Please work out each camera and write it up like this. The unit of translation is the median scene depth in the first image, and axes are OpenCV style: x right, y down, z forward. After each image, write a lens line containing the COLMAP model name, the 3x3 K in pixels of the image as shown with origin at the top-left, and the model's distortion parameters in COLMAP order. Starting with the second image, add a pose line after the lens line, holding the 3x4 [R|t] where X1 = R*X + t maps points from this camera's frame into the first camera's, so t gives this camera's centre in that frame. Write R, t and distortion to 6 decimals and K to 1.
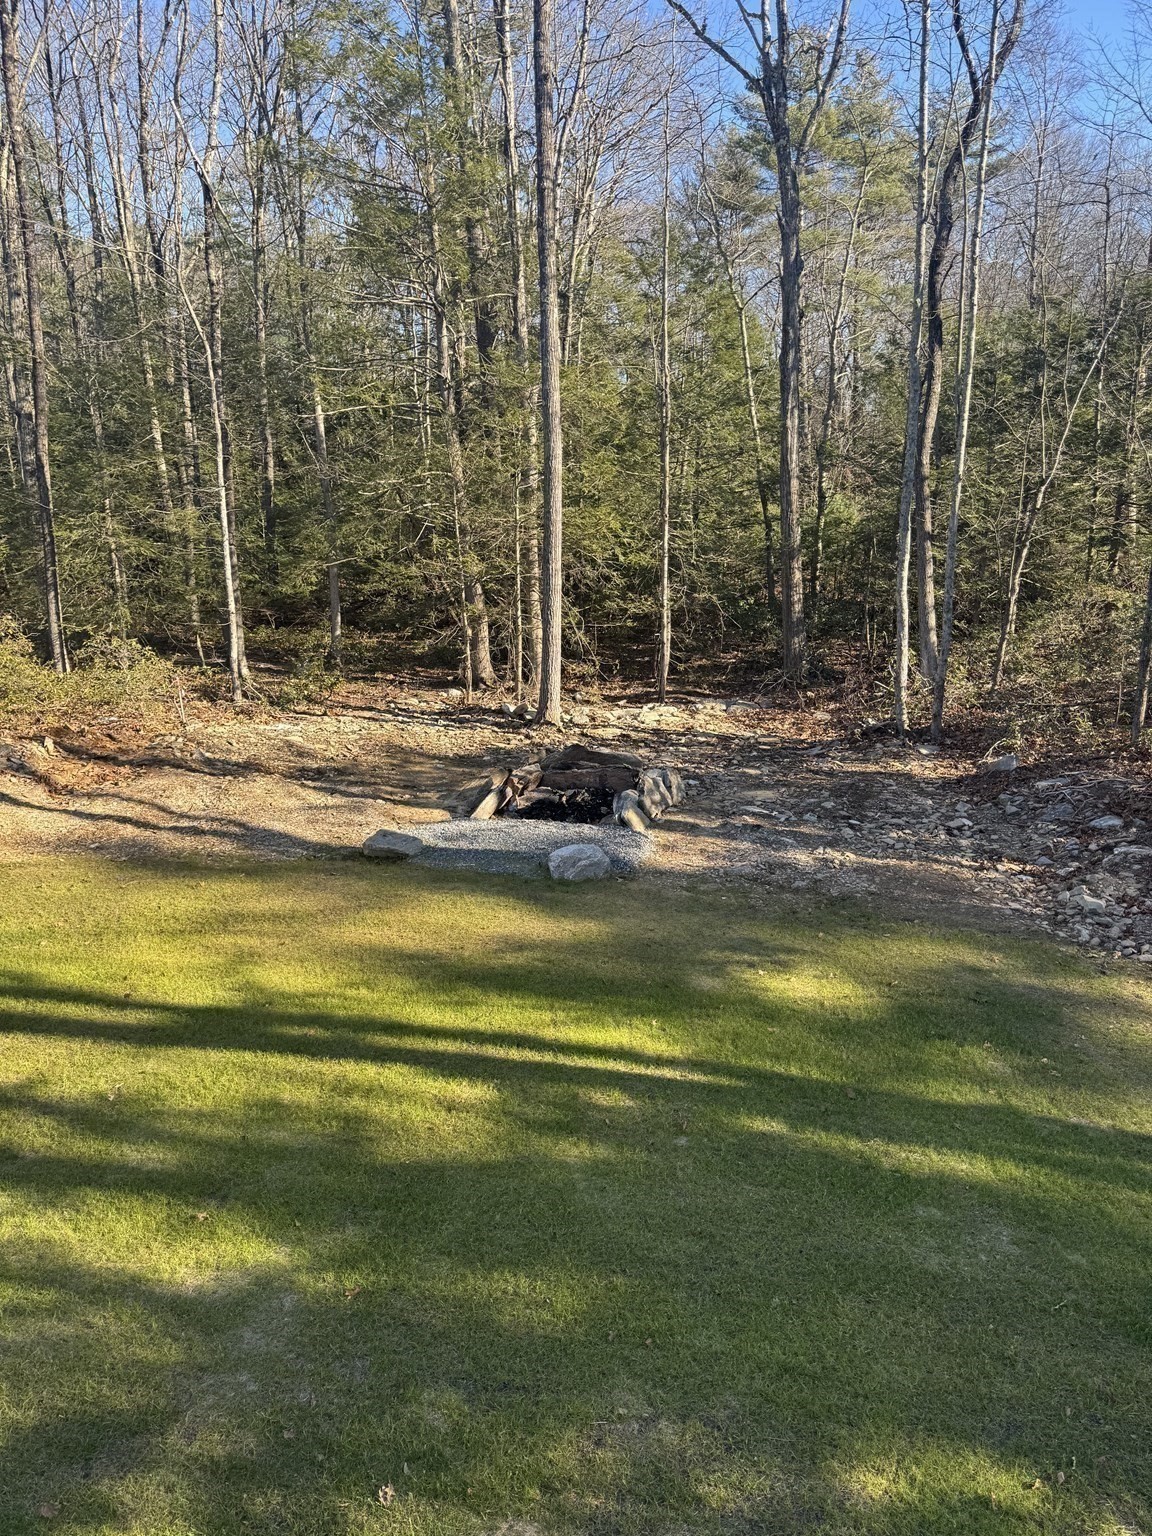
lens RADIAL K [[1076.0, 0, 582.4], [0, 1076.0, 788.8], [0, 0, 1]] dist [0.127453, -0.229407]
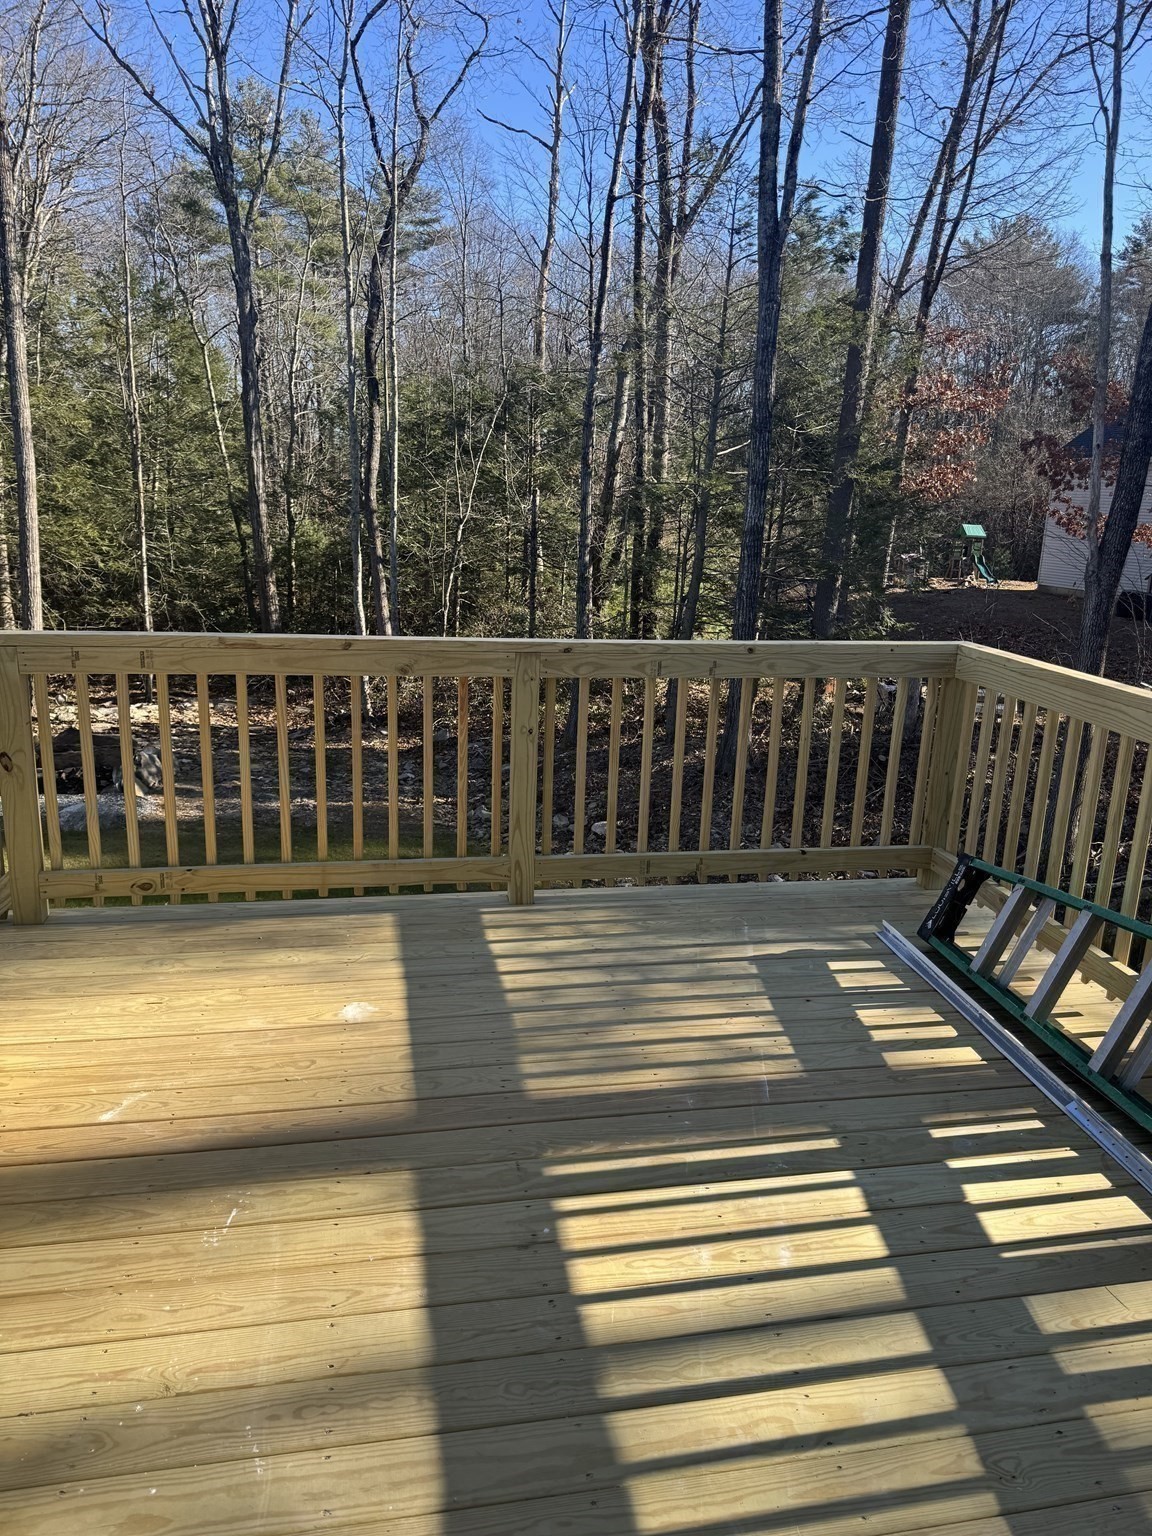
lens RADIAL K [[1076.0, 0, 582.4], [0, 1076.0, 788.8], [0, 0, 1]] dist [0.127453, -0.229407]
pose [[0.897484, -0.053170, 0.437831, -0.020160], [0.062613, 0.998012, -0.007147, 0.041857], [-0.436581, 0.033829, 0.899029, -0.159981]]
